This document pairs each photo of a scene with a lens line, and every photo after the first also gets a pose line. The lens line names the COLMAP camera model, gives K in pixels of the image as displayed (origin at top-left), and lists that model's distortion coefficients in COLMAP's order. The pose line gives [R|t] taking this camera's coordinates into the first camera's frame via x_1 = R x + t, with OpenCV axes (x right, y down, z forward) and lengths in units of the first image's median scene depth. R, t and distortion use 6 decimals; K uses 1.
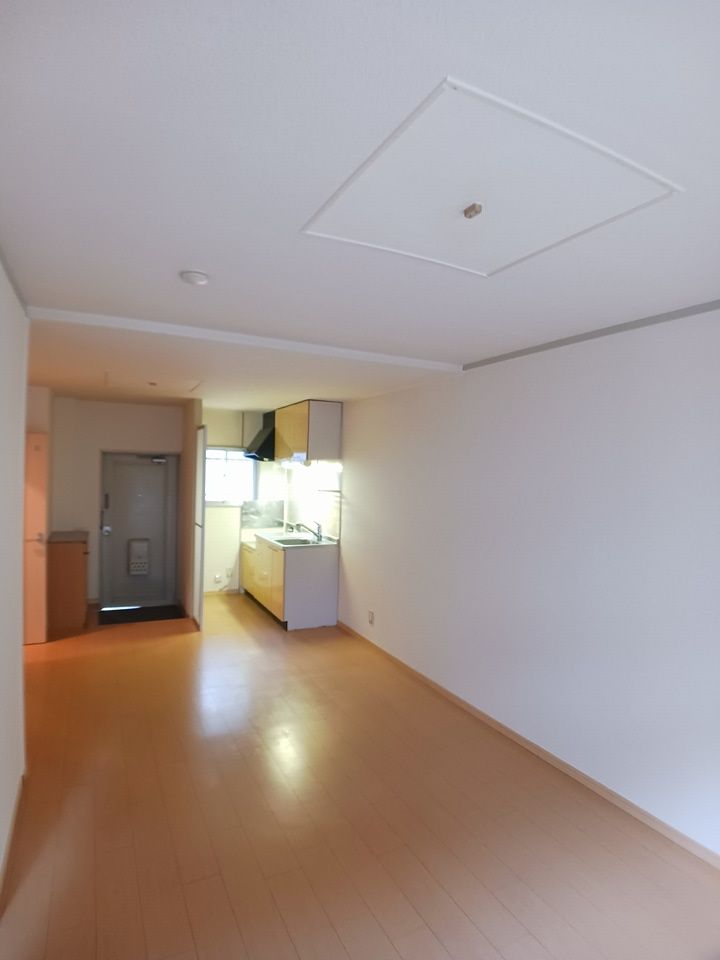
lens RADIAL K [[535.4, 0, 359.8], [0, 535.4, 477.3], [0, 0, 1]] dist [0.001234, -0.000027]
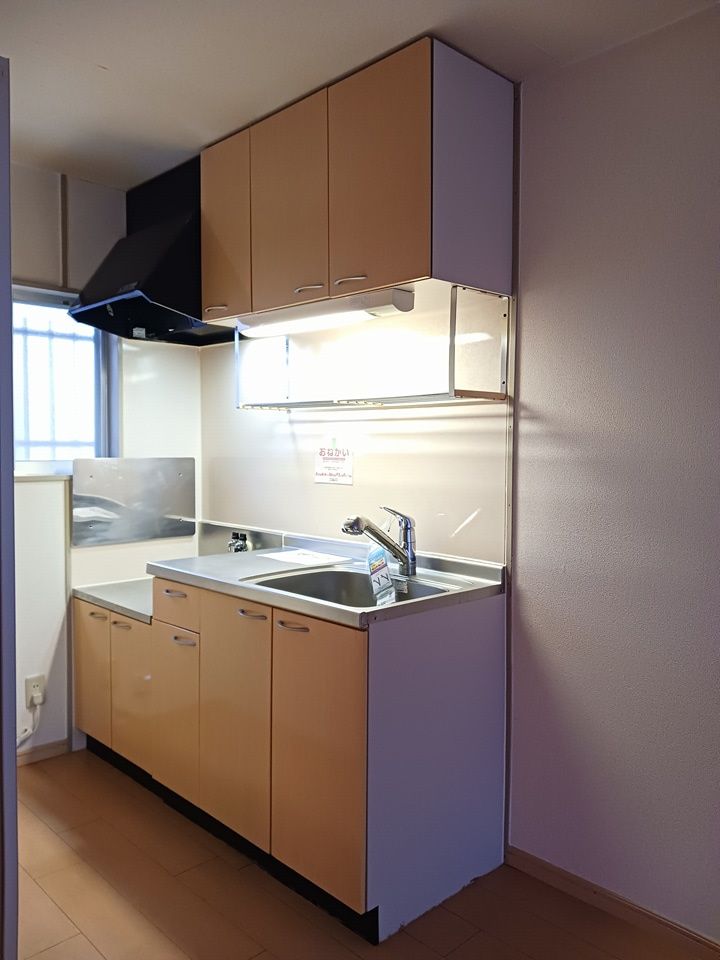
lens RADIAL K [[746.7, 0, 361.2], [0, 746.7, 482.4], [0, 0, 1]] dist [-0.003000, 0.001707]
pose [[0.951320, -0.033176, 0.306415, -0.201534], [0.022741, 0.999036, 0.037562, 0.047020], [-0.307365, -0.028765, 0.951157, 0.559438]]
